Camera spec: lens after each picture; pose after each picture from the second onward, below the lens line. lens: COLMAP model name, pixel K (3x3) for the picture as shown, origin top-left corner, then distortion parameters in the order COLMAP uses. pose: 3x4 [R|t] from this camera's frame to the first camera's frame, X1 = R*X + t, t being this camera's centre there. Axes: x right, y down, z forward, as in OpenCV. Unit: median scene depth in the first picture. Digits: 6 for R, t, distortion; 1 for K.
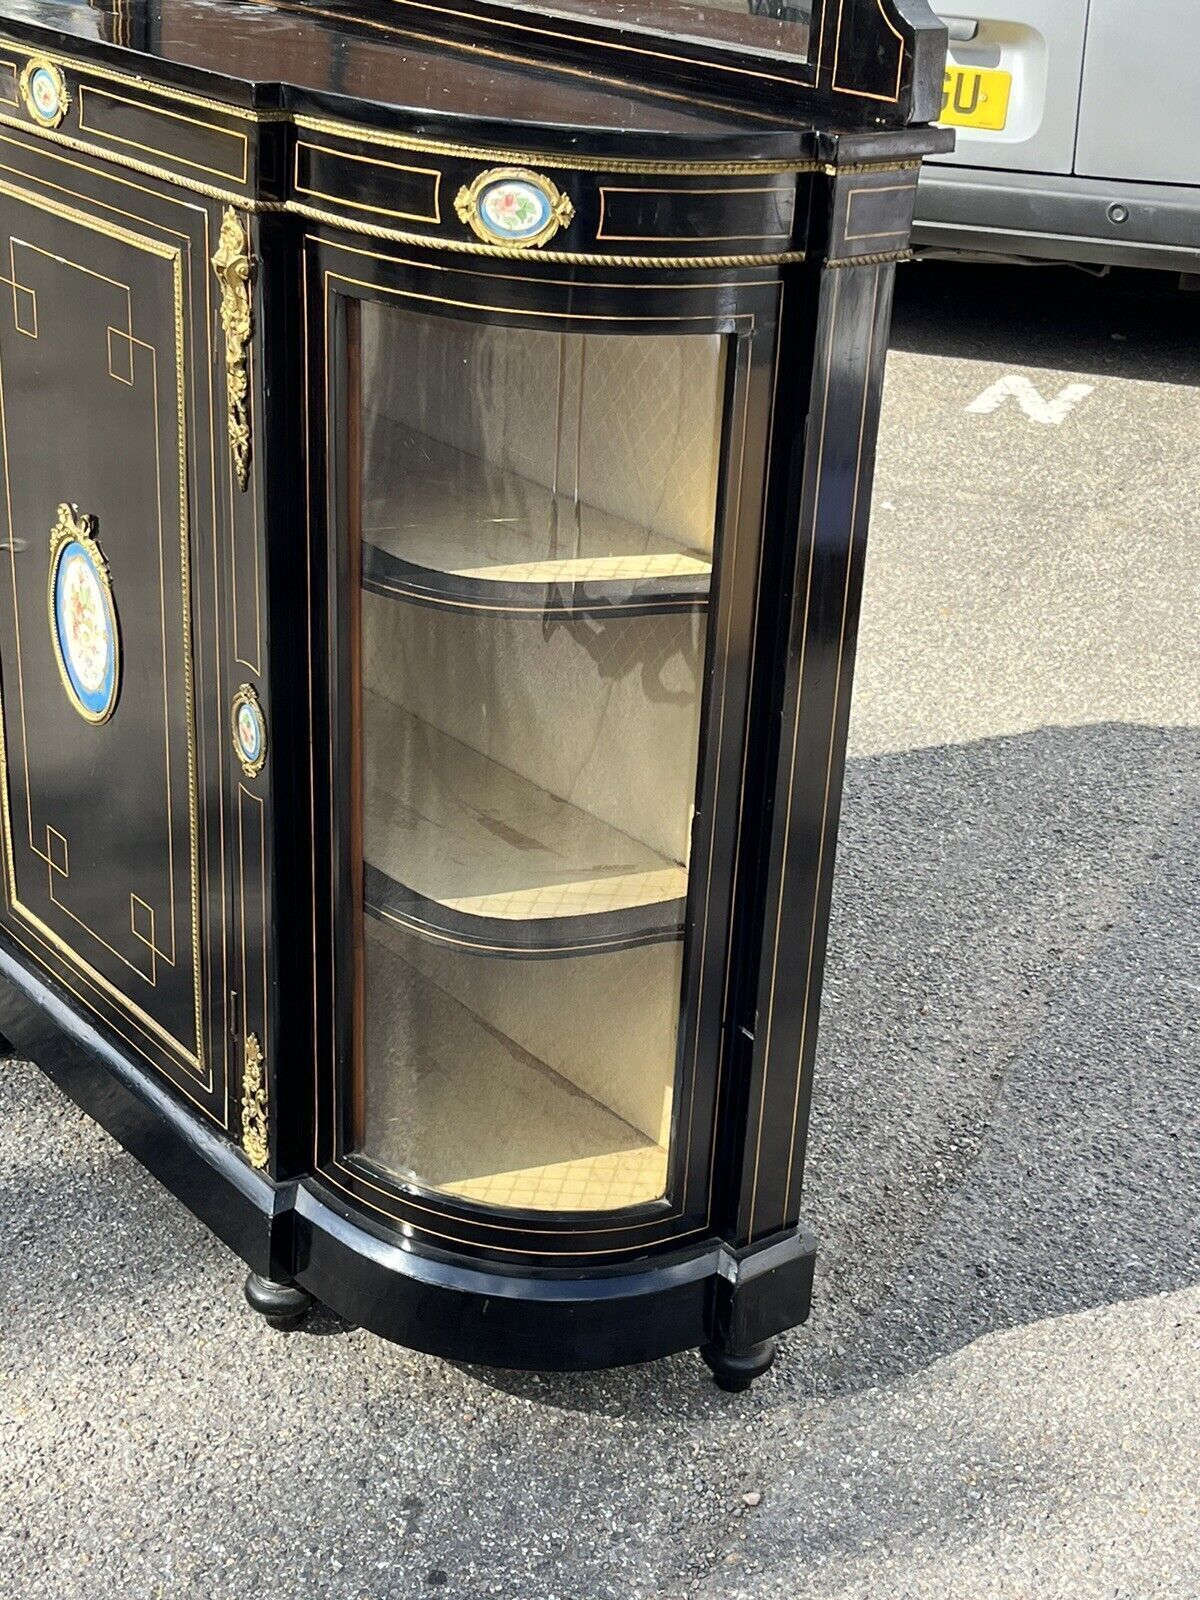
lens RADIAL K [[2298.6, 0, 600.0], [0, 2298.6, 800.0], [0, 0, 1]] dist [0.164824, -0.554160]
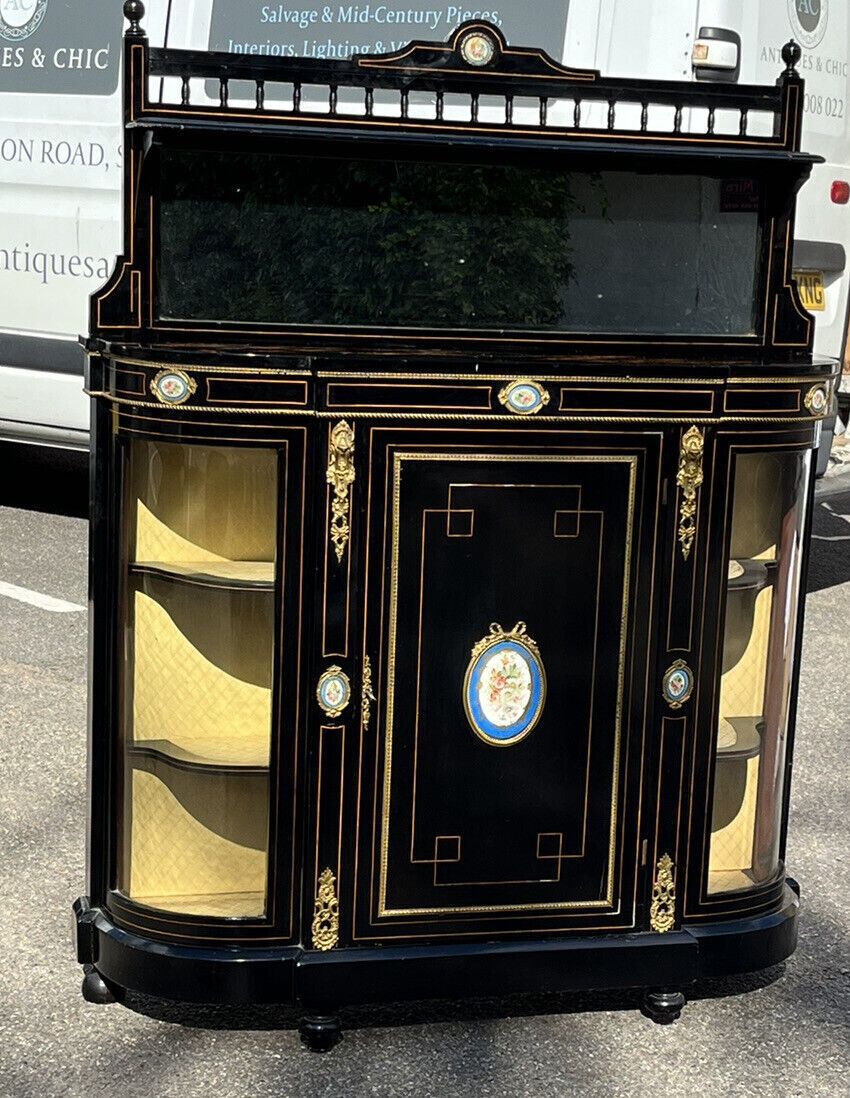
lens RADIAL K [[2245.7, 0, 480.8], [0, 2245.7, 666.7], [0, 0, 1]] dist [0.169982, -0.647036]
pose [[0.386734, -0.226075, 0.894051, -2.114334], [0.363692, 0.928297, 0.077415, -0.277528], [-0.847446, 0.295220, 0.441225, 0.310422]]
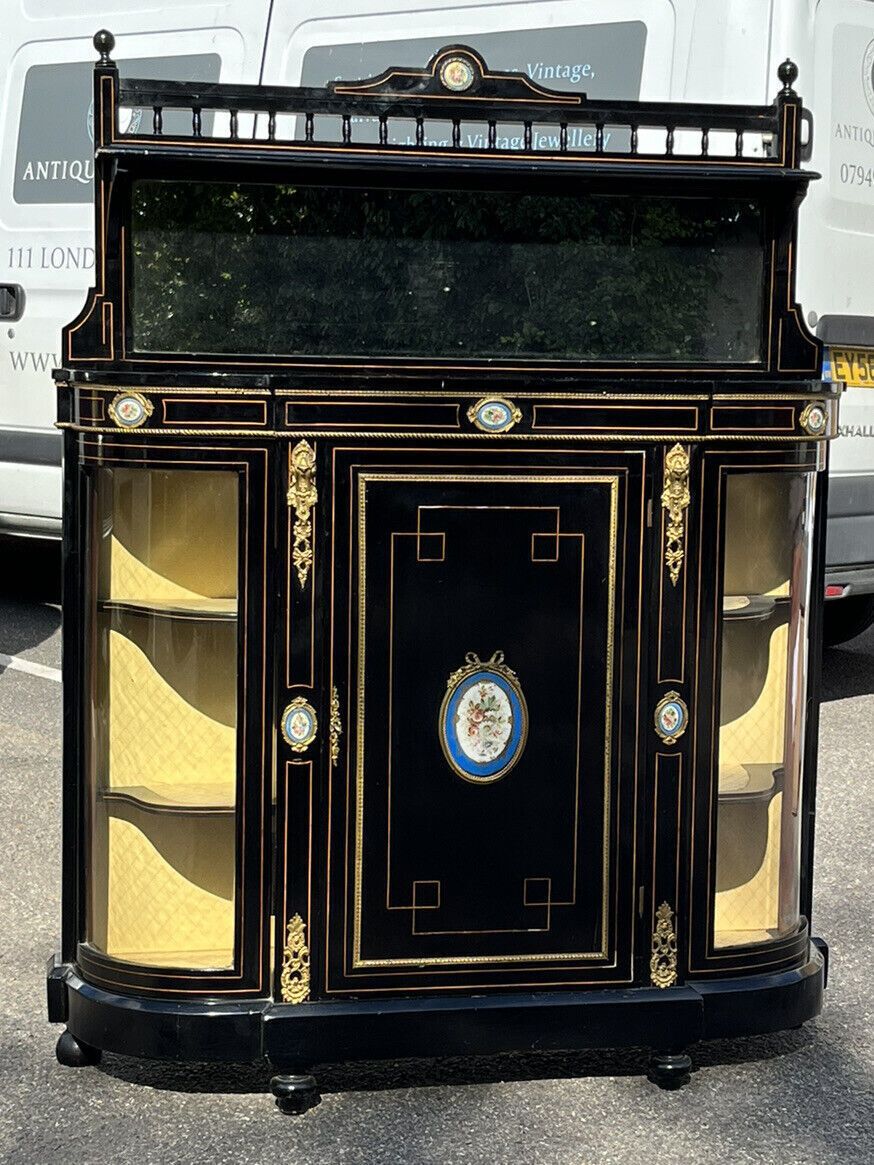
lens RADIAL K [[2245.8, 0, 476.8], [0, 2245.8, 591.1], [0, 0, 1]] dist [0.167984, -0.637683]
pose [[0.457784, -0.144176, 0.877295, -1.968887], [0.376183, 0.925490, -0.044201, -0.112804], [-0.805556, 0.350258, 0.477911, 0.237862]]
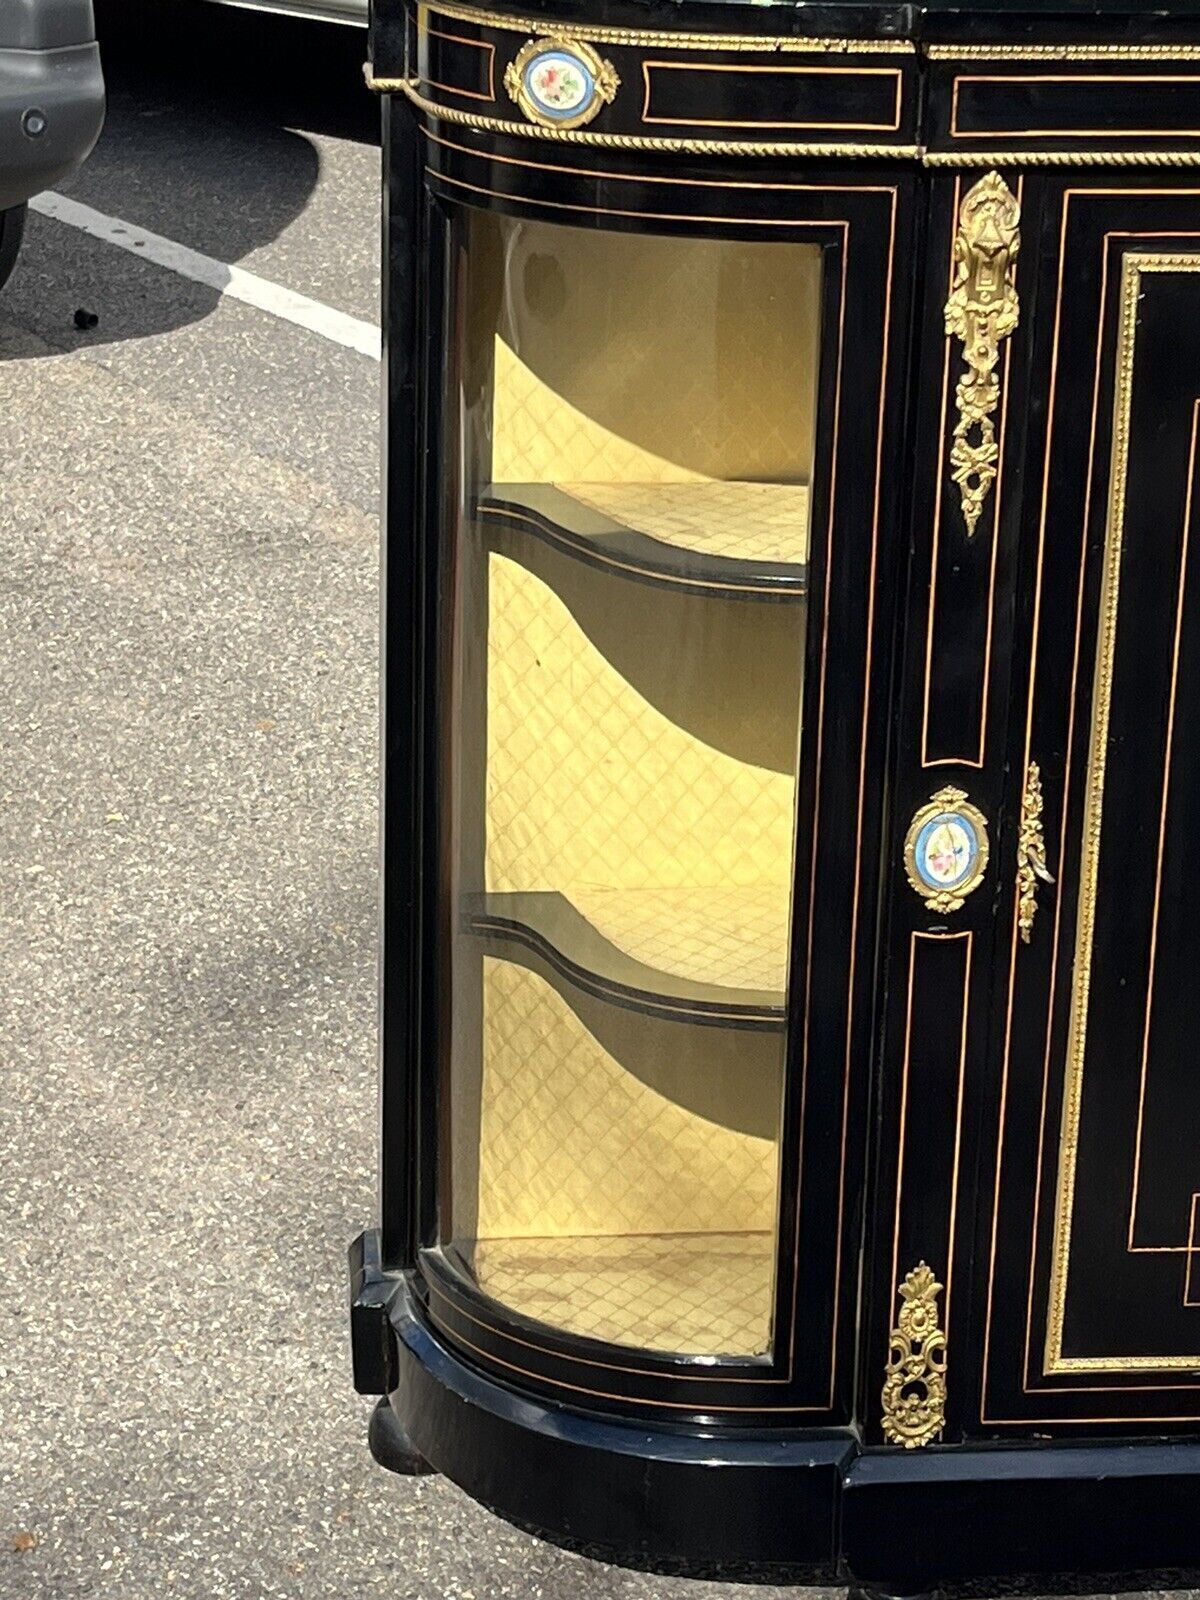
lens RADIAL K [[3576.5, 0, 600.0], [0, 3576.5, 800.0], [0, 0, 1]] dist [0.202869, -0.840711]
pose [[0.542512, -0.322492, 0.775680, -1.430520], [0.355929, 0.924639, 0.135485, -0.384288], [-0.760917, 0.202585, 0.616412, 0.614874]]
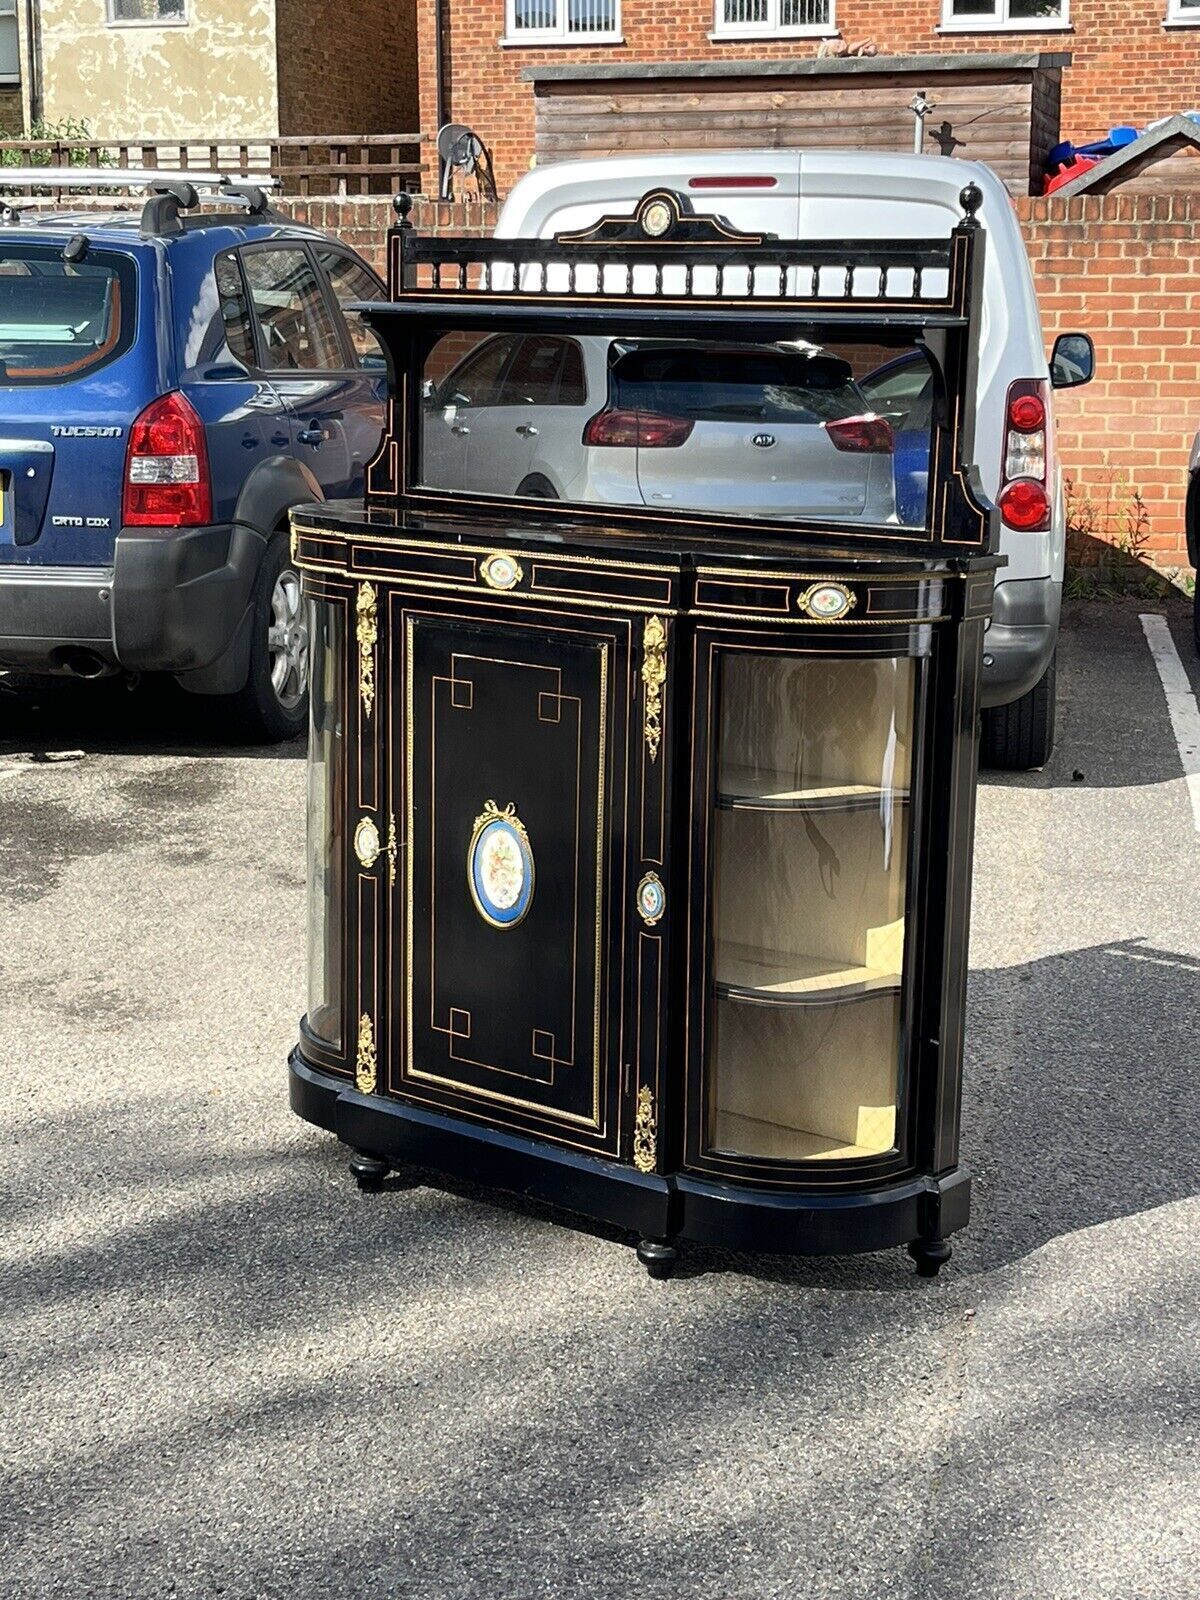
lens RADIAL K [[2400.7, 0, 628.7], [0, 2400.7, 791.6], [0, 0, 1]] dist [0.134285, -0.068030]
pose [[0.969191, -0.075802, 0.234356, -0.655639], [0.126508, 0.969574, -0.209574, 0.304366], [-0.211339, 0.232765, 0.949293, -0.867436]]
